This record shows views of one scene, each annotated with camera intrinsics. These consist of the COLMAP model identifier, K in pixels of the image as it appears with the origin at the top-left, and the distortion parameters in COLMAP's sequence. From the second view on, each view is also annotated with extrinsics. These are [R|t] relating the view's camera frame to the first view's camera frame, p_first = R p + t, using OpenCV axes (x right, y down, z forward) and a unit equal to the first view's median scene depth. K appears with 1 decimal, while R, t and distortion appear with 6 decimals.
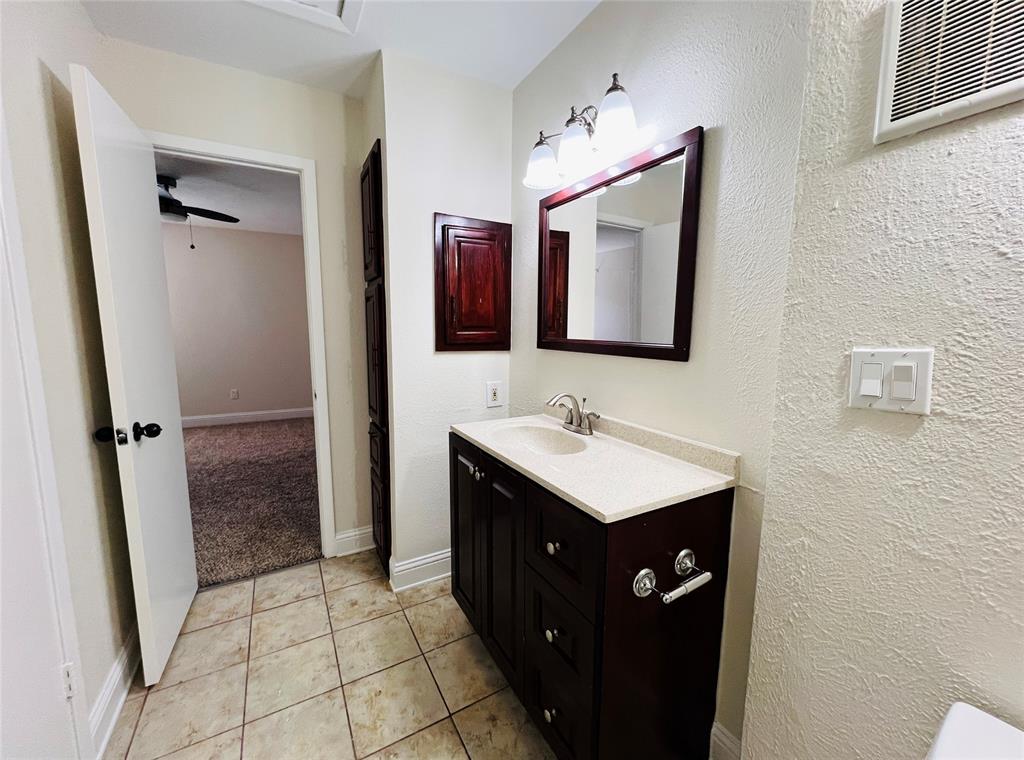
lens RADIAL K [[416.7, 0, 525.9], [0, 416.7, 380.0], [0, 0, 1]] dist [-0.004203, 0.001594]
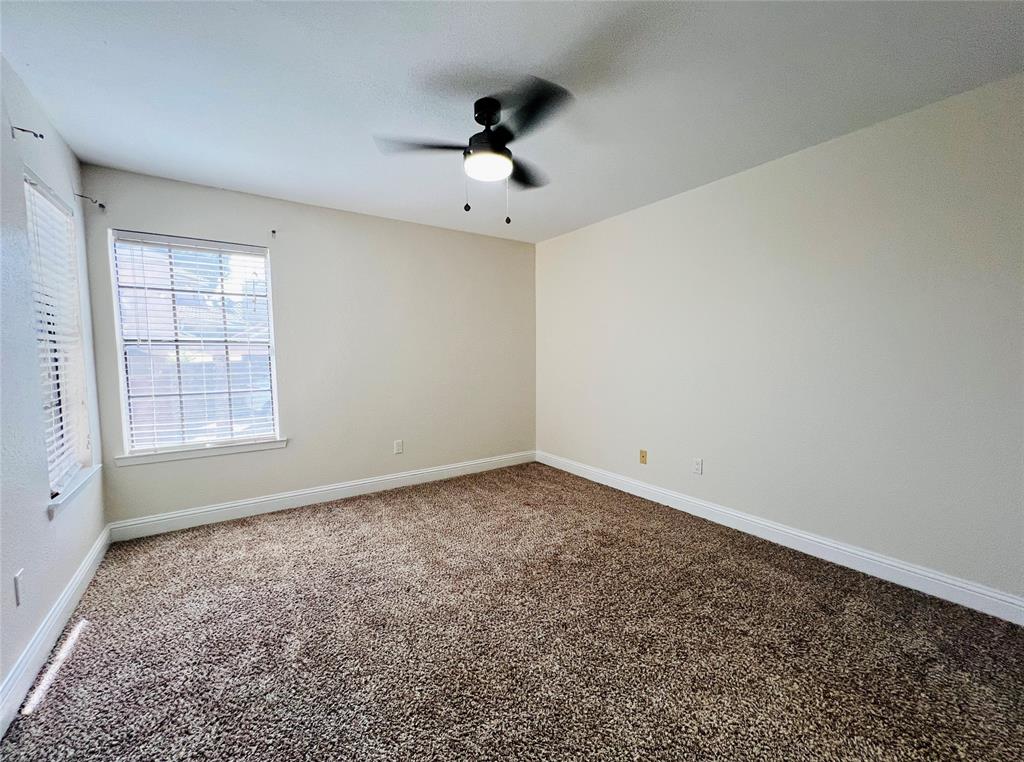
lens RADIAL K [[416.7, 0, 519.4], [0, 416.7, 378.5], [0, 0, 1]] dist [-0.004203, 0.001594]
pose [[0.996631, -0.025352, 0.078002, -1.870335], [0.031105, 0.996814, -0.073442, -0.081566], [-0.075891, 0.075621, 0.994244, 0.897377]]
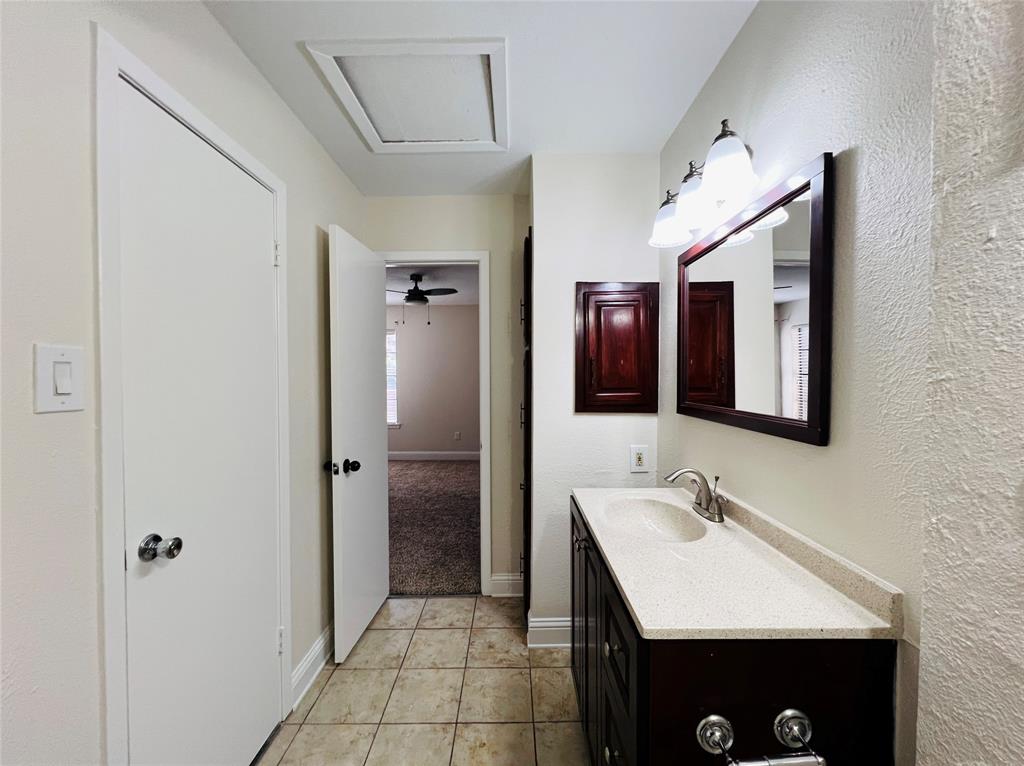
lens RADIAL K [[416.7, 0, 520.4], [0, 416.7, 382.3], [0, 0, 1]] dist [-0.004203, 0.001594]
pose [[0.868253, 0.000227, -0.496122, 0.233633], [-0.056224, 0.993603, -0.097943, -0.044912], [0.492926, 0.112934, 0.862711, 0.051849]]
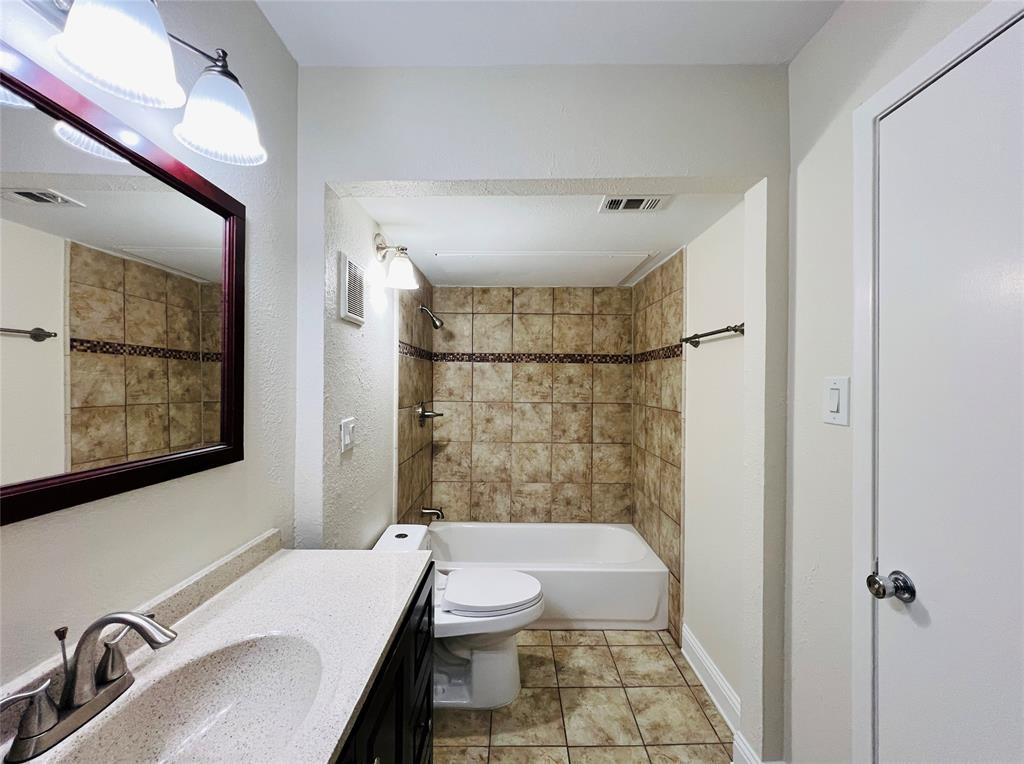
lens RADIAL K [[416.7, 0, 510.7], [0, 416.7, 386.8], [0, 0, 1]] dist [-0.004203, 0.001594]
pose [[-0.862304, -0.003931, 0.506376, -0.446142], [0.060517, 0.992004, 0.110754, -0.212091], [-0.502762, 0.126148, -0.855171, 1.193691]]
